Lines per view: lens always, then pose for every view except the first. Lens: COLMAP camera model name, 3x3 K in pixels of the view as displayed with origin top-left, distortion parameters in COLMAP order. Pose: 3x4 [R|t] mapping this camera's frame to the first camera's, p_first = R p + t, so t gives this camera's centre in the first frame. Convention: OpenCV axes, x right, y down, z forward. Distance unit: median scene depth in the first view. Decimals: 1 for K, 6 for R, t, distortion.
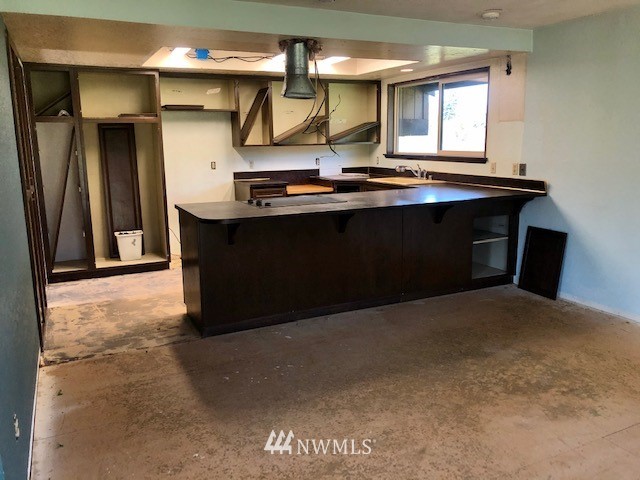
lens RADIAL K [[526.8, 0, 319.6], [0, 526.8, 237.0], [0, 0, 1]] dist [0.015382, -0.001372]
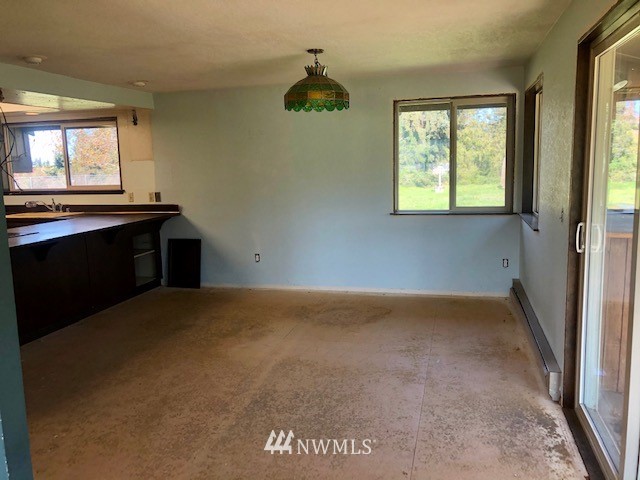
lens RADIAL K [[526.8, 0, 319.6], [0, 526.8, 237.0], [0, 0, 1]] dist [0.015382, -0.001372]
pose [[0.653248, -0.115482, 0.748286, -0.346275], [0.162938, 0.986585, 0.010015, 0.022877], [-0.739404, 0.115382, 0.663301, -0.154737]]
